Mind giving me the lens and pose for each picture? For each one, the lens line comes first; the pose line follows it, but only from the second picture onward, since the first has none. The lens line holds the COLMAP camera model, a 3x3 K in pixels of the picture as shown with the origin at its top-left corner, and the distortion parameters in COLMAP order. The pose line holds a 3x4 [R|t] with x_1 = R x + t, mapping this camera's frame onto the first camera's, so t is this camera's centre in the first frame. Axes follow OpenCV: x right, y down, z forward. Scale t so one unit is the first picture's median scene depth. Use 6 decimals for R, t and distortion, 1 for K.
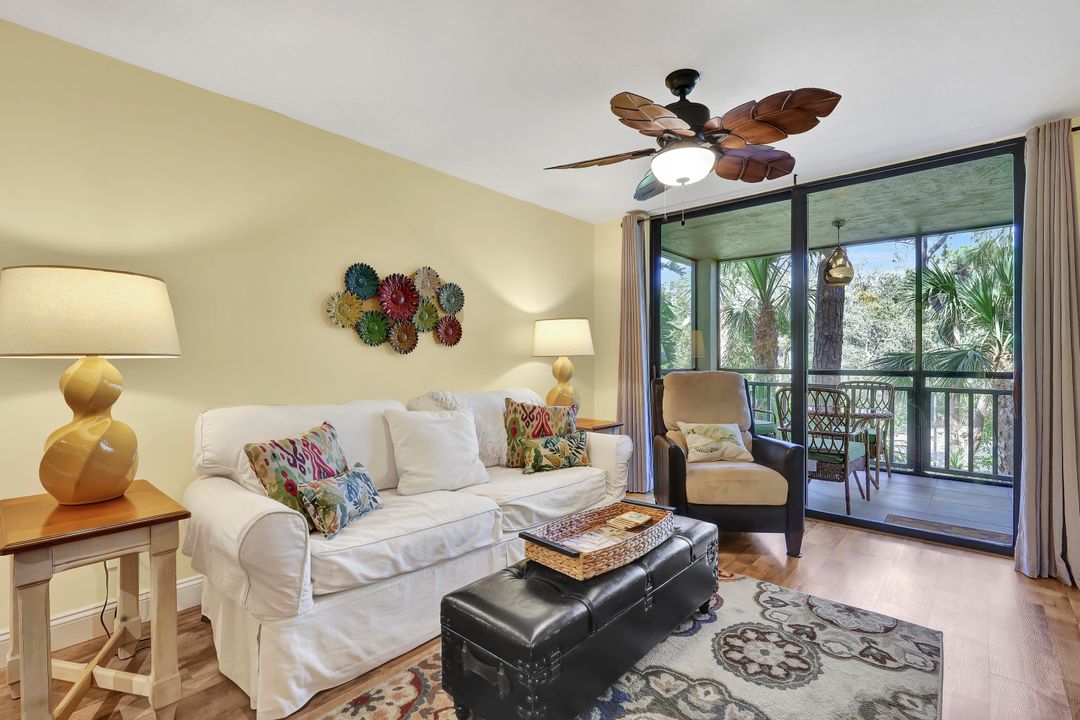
lens RADIAL K [[491.1, 0, 555.7], [0, 491.1, 361.5], [0, 0, 1]] dist [-0.002166, 0.000603]
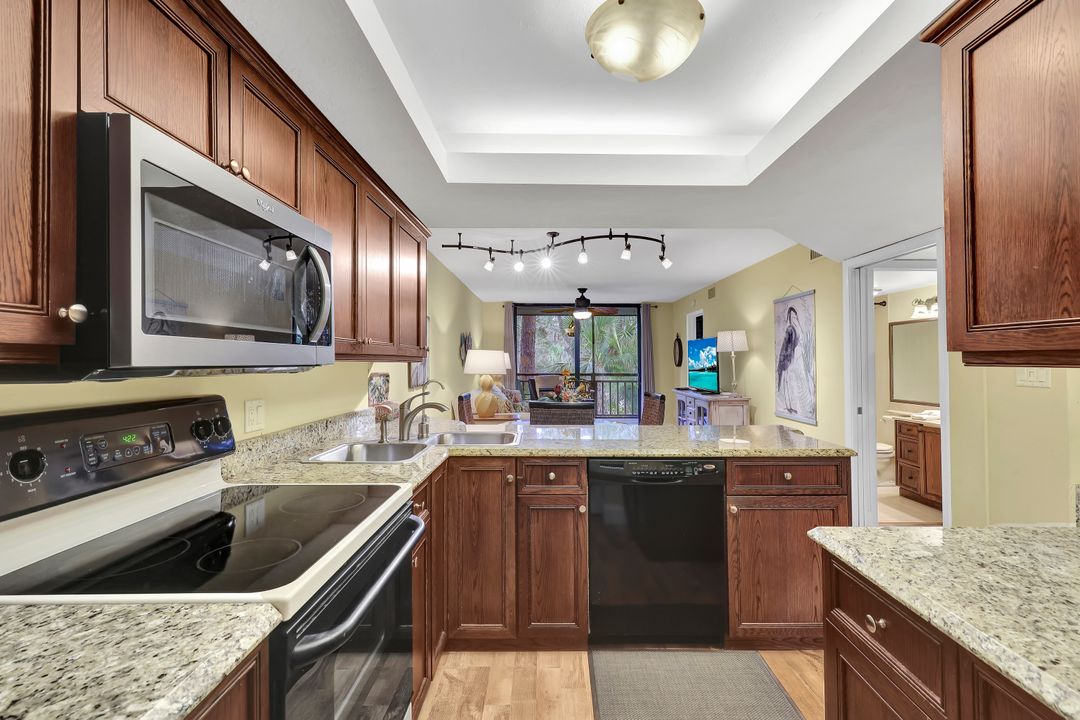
lens RADIAL K [[491.1, 0, 545.3], [0, 491.1, 356.2], [0, 0, 1]] dist [-0.002166, 0.000603]
pose [[0.758200, 0.009782, 0.651948, -1.410376], [0.001230, 0.999864, -0.016432, -0.037805], [-0.652020, 0.013261, 0.758085, -0.913703]]
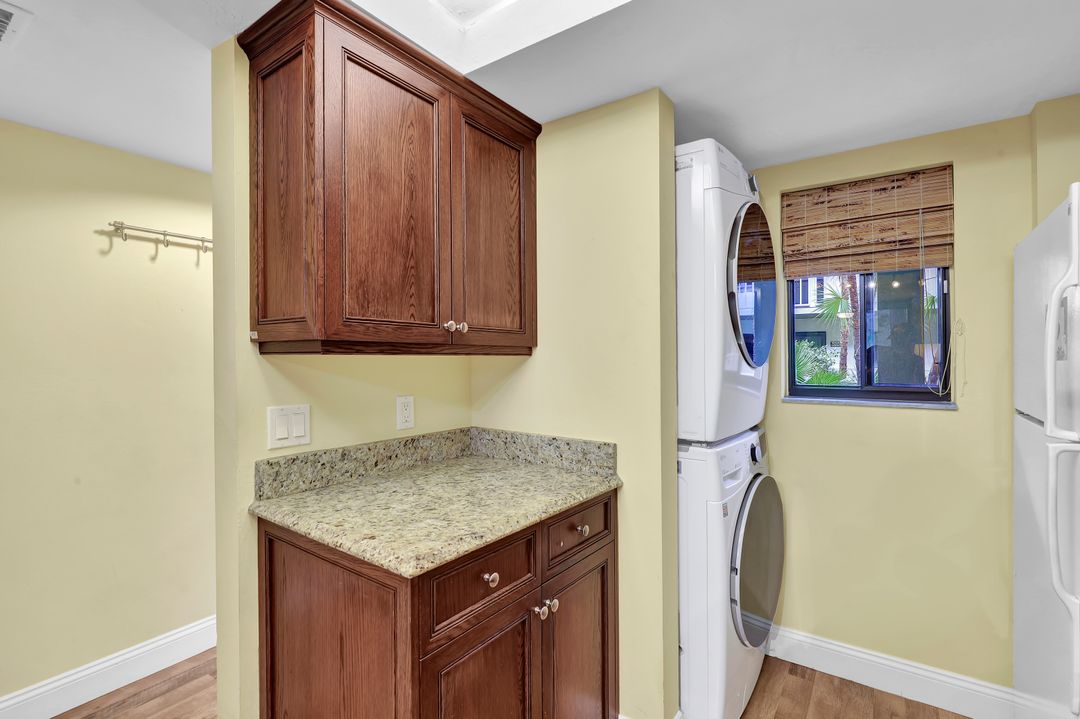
lens RADIAL K [[491.1, 0, 536.0], [0, 491.1, 352.2], [0, 0, 1]] dist [-0.002166, 0.000603]
pose [[-0.995211, 0.000737, -0.097752, -1.080642], [0.001076, 0.999994, -0.003413, -0.036661], [0.097749, -0.003502, -0.995205, -0.498152]]
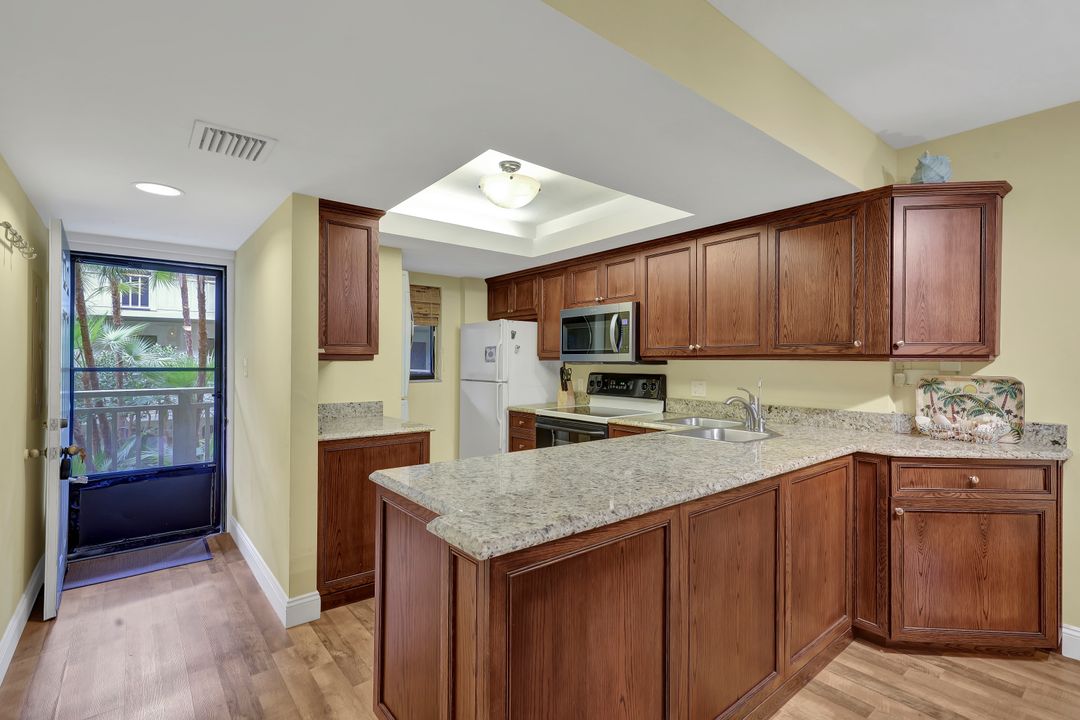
lens RADIAL K [[515.5, 0, 556.4], [0, 515.5, 359.7], [0, 0, 1]] dist [-0.001001, 0.003855]
pose [[-0.170841, -0.004597, -0.985288, -0.188540], [-0.007074, 0.999969, -0.003439, -0.037081], [0.985273, 0.006382, -0.170868, -0.406790]]
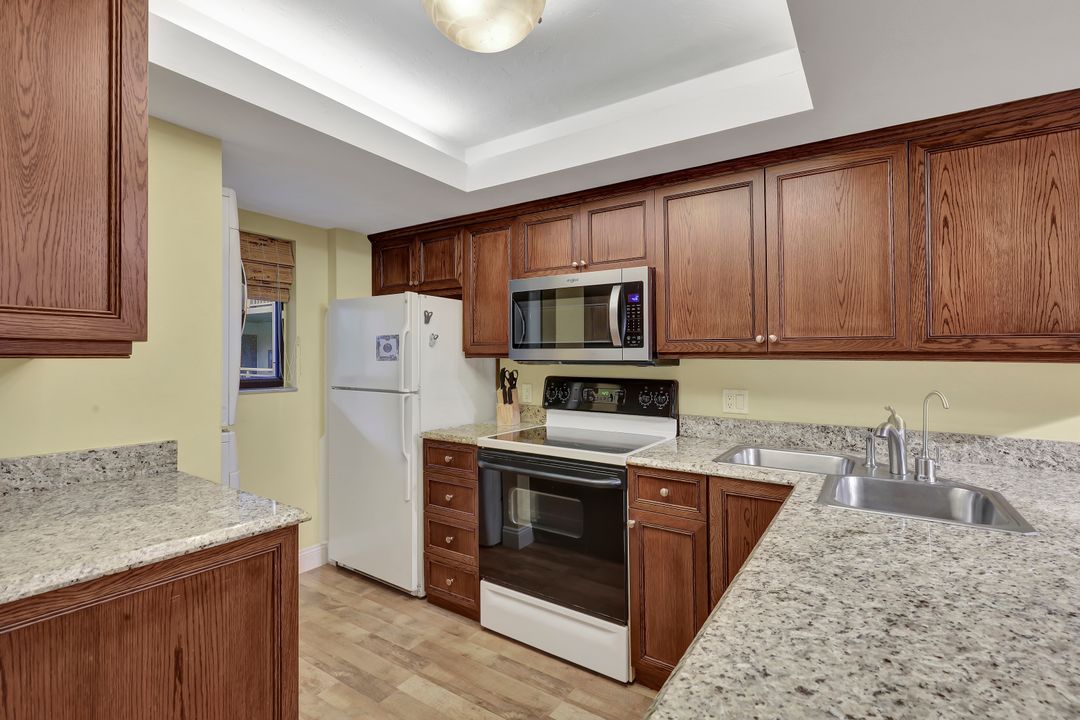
lens RADIAL K [[491.1, 0, 565.3], [0, 491.1, 364.0], [0, 0, 1]] dist [-0.002166, 0.000603]
pose [[0.145041, 0.010428, -0.989371, -0.644764], [-0.011598, 0.999894, 0.008838, -0.038694], [0.989358, 0.010193, 0.145147, -0.633419]]
